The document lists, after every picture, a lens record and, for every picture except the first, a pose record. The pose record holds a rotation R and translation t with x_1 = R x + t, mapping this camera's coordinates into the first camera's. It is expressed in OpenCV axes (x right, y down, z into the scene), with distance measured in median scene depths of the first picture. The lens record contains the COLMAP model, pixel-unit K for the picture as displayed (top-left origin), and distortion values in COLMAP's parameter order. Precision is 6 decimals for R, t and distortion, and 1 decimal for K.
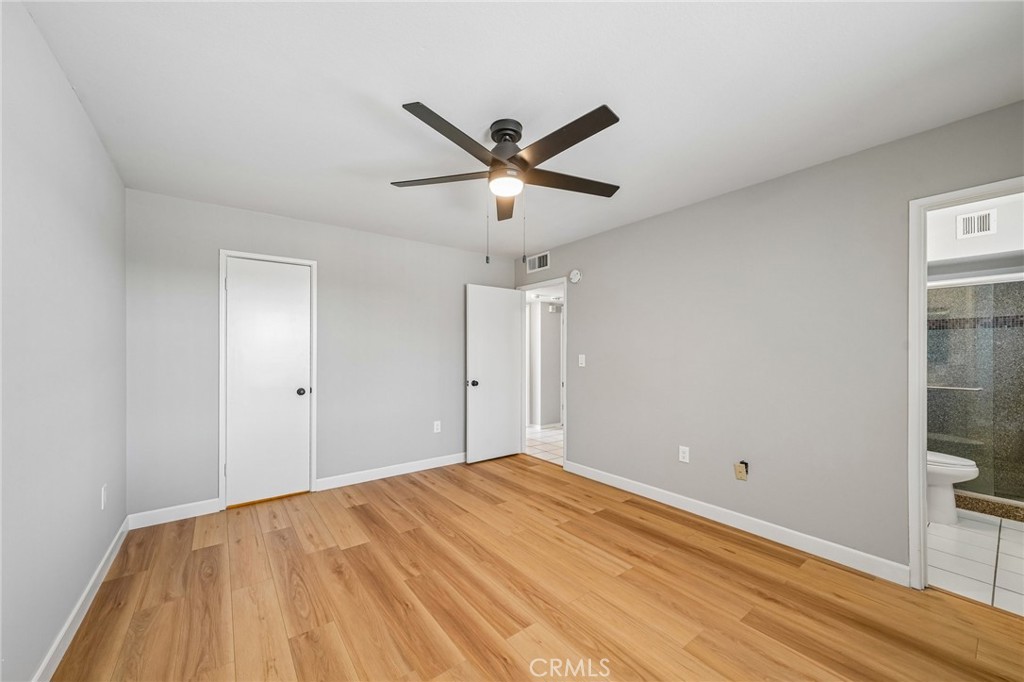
lens RADIAL K [[383.8, 0, 500.6], [0, 383.8, 351.0], [0, 0, 1]] dist [0.007210, 0.000374]
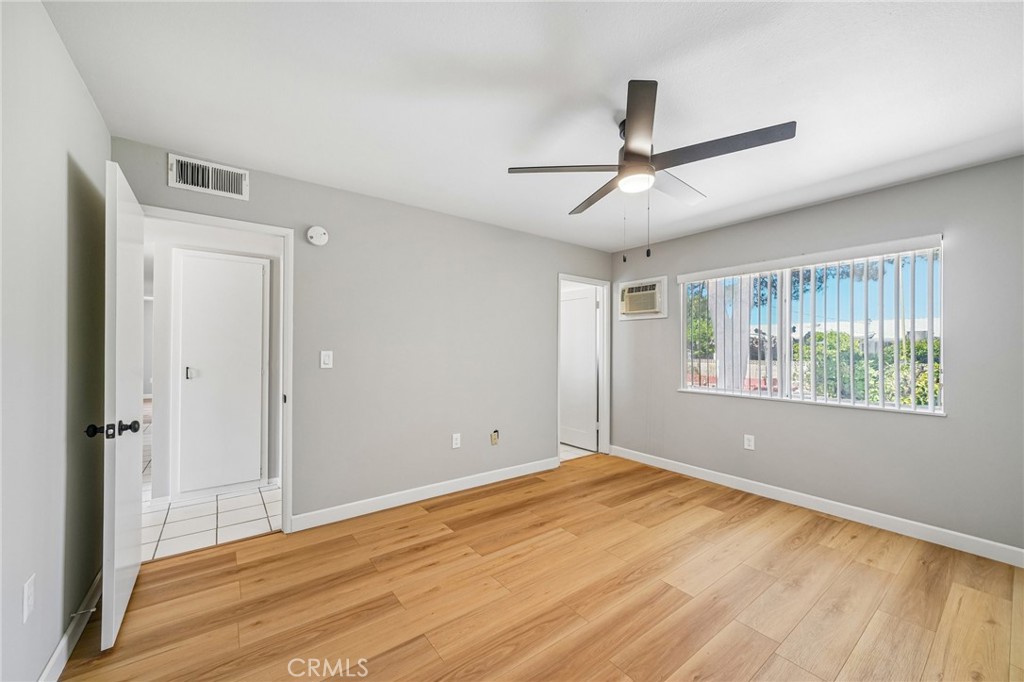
lens RADIAL K [[388.4, 0, 503.5], [0, 388.4, 346.1], [0, 0, 1]] dist [-0.001739, 0.000973]
pose [[0.000540, 0.005720, 0.999983, -0.775276], [-0.009421, 0.999939, -0.005715, 0.002232], [-0.999955, -0.009418, 0.000594, 1.053988]]
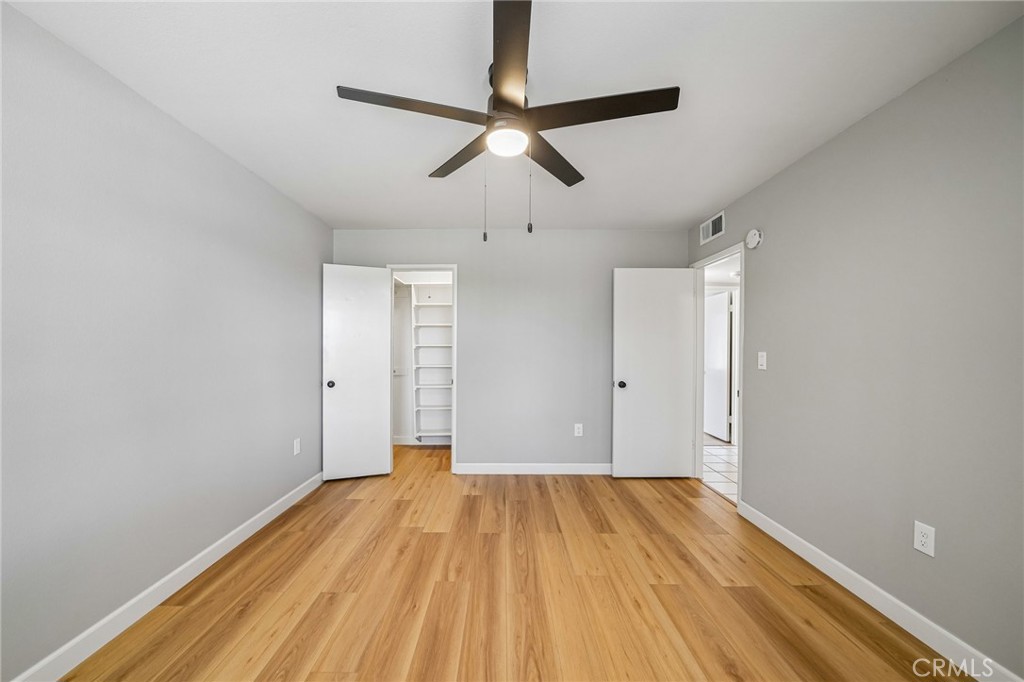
lens RADIAL K [[386.0, 0, 501.6], [0, 386.0, 349.1], [0, 0, 1]] dist [-0.013292, 0.000009]
pose [[0.801306, 0.005260, -0.598231, 0.386795], [-0.001776, 0.999978, 0.006414, 0.001360], [0.598252, -0.004077, 0.801298, 0.269888]]
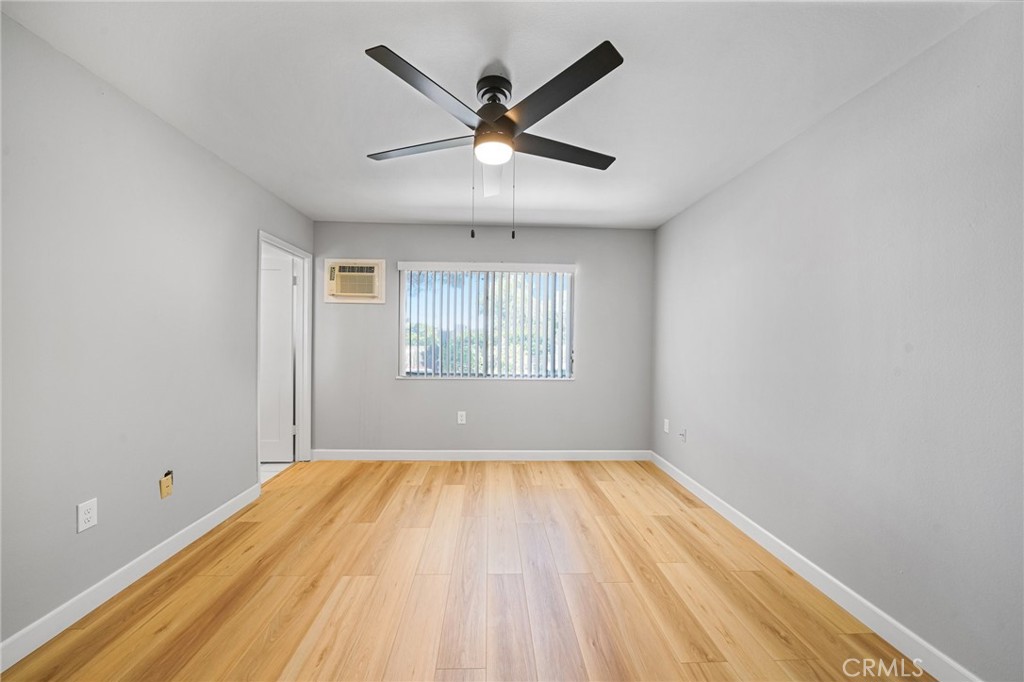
lens RADIAL K [[372.6, 0, 502.9], [0, 372.6, 342.5], [0, 0, 1]] dist [-0.011296, -0.000019]
pose [[-0.826462, -0.017261, 0.562728, -0.391473], [-0.014901, 0.999850, 0.008786, 0.003811], [-0.562795, -0.001124, -0.826596, 1.339571]]
